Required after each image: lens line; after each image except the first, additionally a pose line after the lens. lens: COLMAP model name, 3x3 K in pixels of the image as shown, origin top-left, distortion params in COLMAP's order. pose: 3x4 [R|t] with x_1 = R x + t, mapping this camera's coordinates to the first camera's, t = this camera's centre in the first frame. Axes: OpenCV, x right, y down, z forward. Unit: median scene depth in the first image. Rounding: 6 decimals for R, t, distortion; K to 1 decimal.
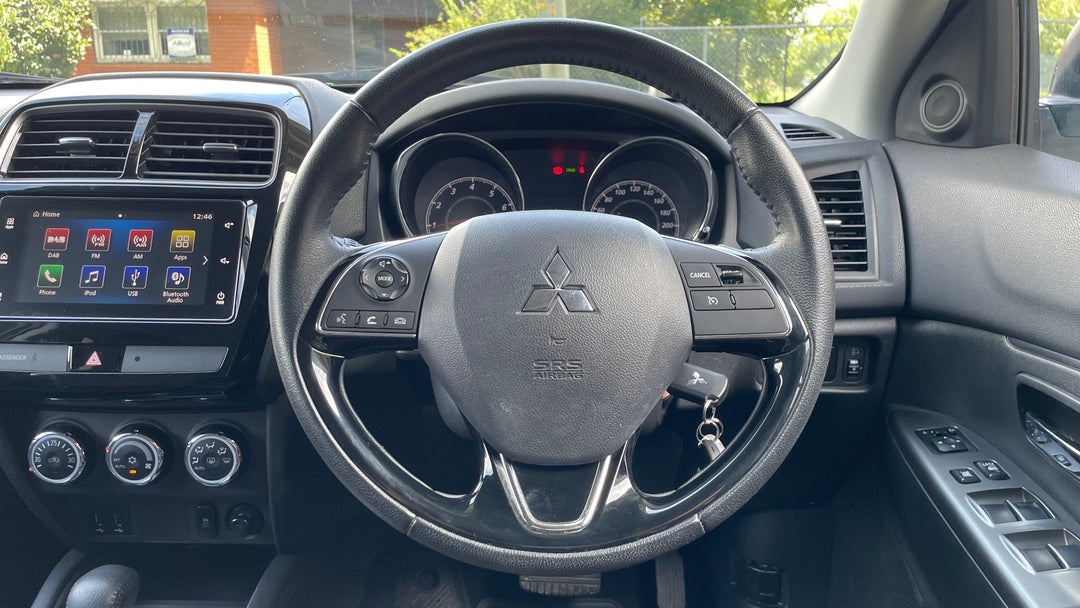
lens RADIAL K [[822.4, 0, 540.0], [0, 822.4, 304.0], [0, 0, 1]] dist [0.100075, -0.151166]
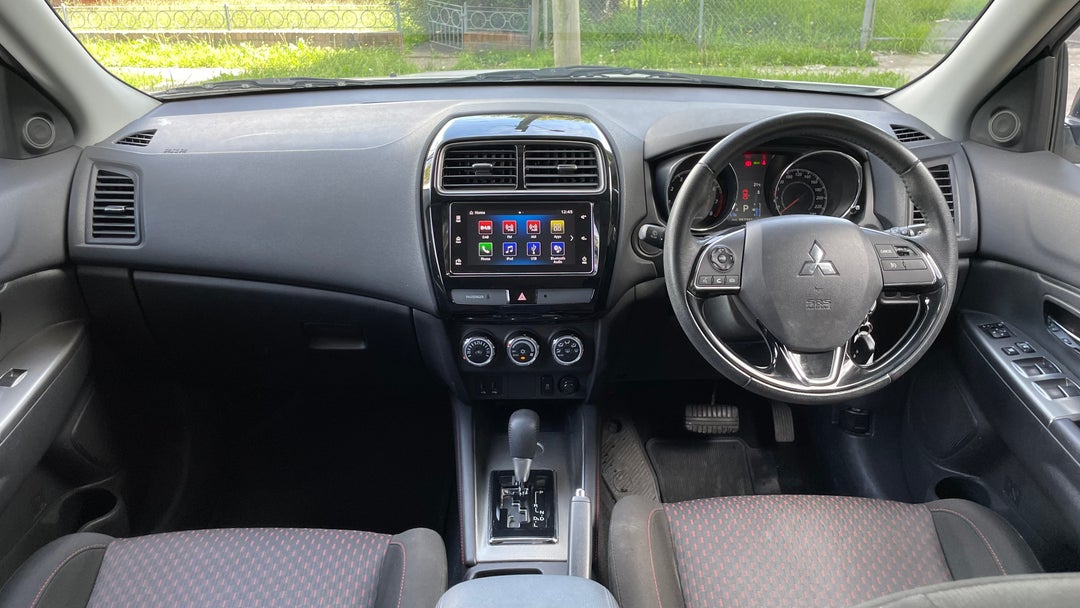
lens RADIAL K [[810.0, 0, 528.2], [0, 810.0, 303.5], [0, 0, 1]] dist [0.094212, -0.126529]
pose [[0.999763, -0.021746, -0.000554, -0.498033], [0.021611, 0.989998, 0.139414, -0.155948], [-0.002483, -0.139393, 0.990234, -0.698022]]
